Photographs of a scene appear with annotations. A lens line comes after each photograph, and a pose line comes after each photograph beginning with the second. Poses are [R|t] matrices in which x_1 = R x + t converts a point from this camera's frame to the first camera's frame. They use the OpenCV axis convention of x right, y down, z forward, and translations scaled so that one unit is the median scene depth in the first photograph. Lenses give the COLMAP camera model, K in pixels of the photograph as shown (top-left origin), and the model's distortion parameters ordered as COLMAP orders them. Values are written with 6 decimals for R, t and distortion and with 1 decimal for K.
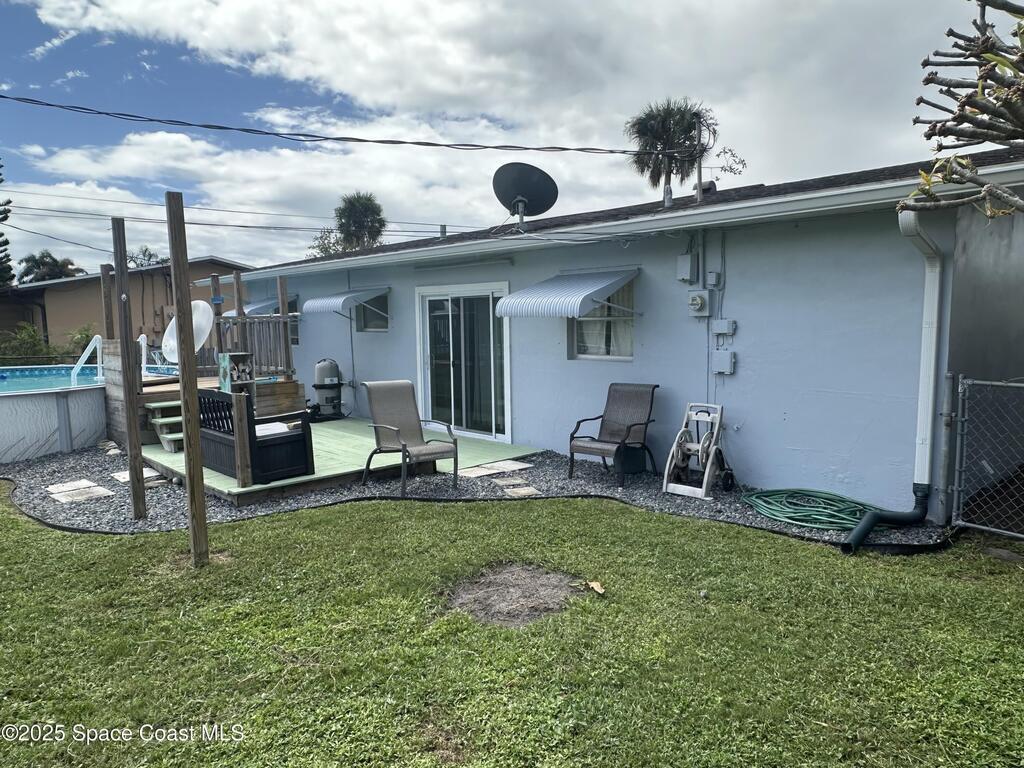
lens RADIAL K [[680.6, 0, 506.3], [0, 680.6, 388.8], [0, 0, 1]] dist [-0.002732, 0.008150]
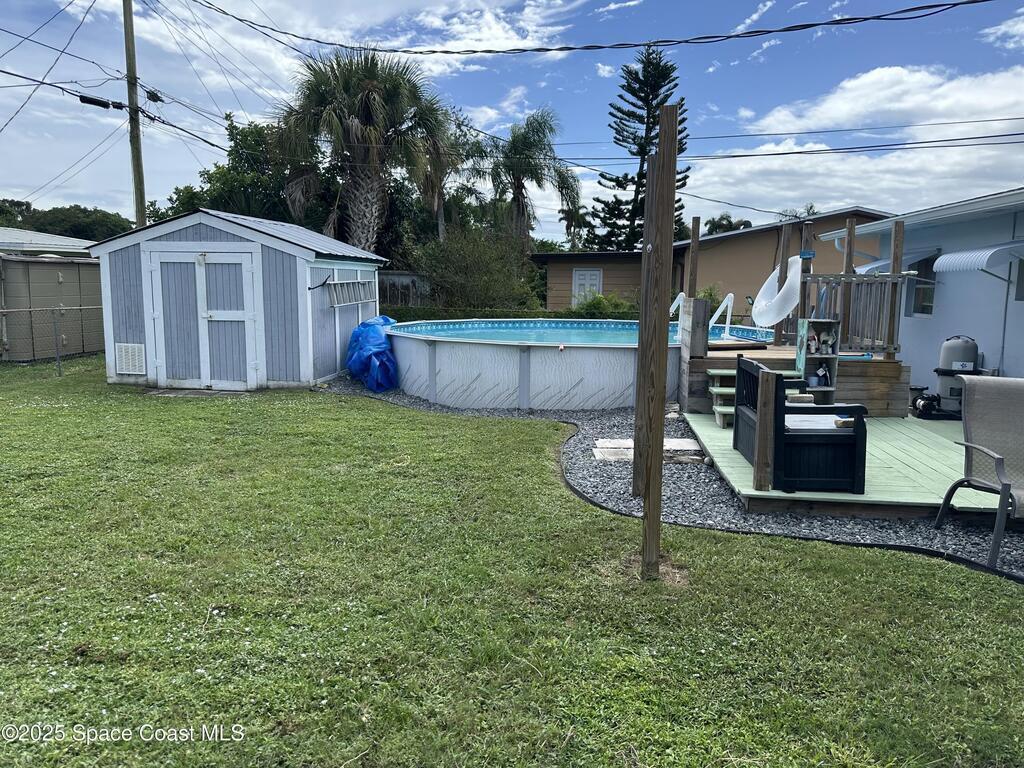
lens RADIAL K [[718.1, 0, 511.0], [0, 718.1, 391.0], [0, 0, 1]] dist [0.056338, -0.071661]
pose [[0.639503, 0.138223, -0.756261, 0.034504], [-0.102288, 0.990256, 0.094495, -0.013082], [0.761953, 0.016927, 0.647411, 0.176088]]
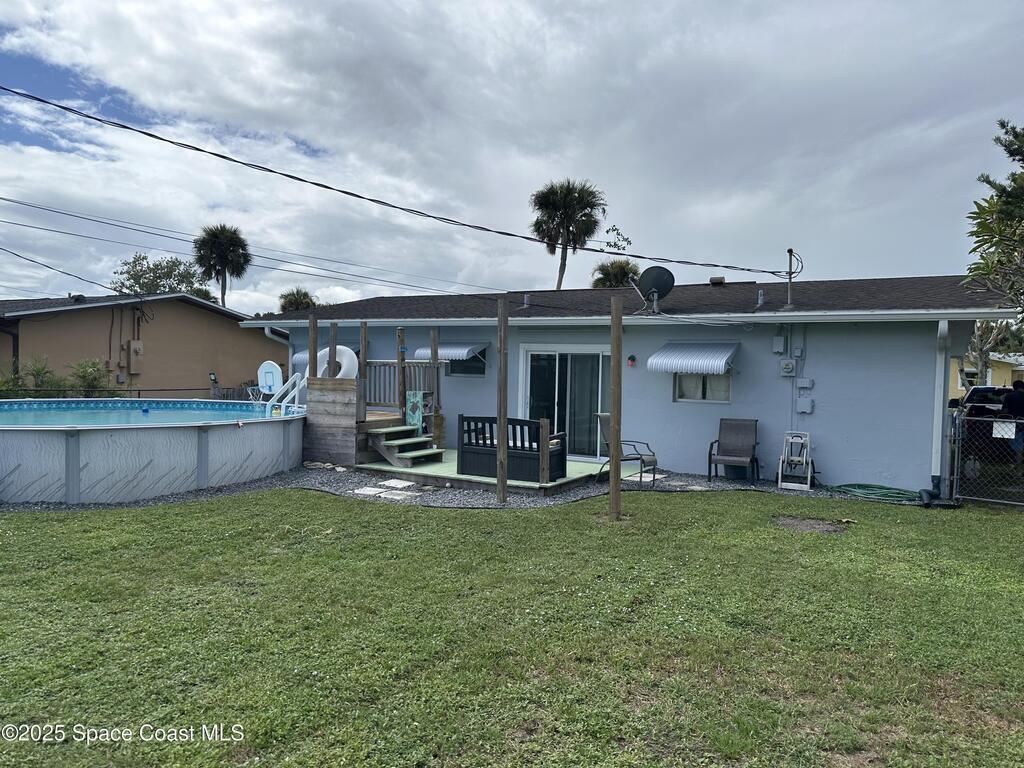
lens RADIAL K [[718.1, 0, 513.3], [0, 718.1, 381.2], [0, 0, 1]] dist [0.056338, -0.071661]
pose [[0.954117, 0.032546, 0.297661, -0.668619], [-0.008323, 0.996574, -0.082286, 0.039038], [-0.299319, 0.076033, 0.951119, -0.321461]]
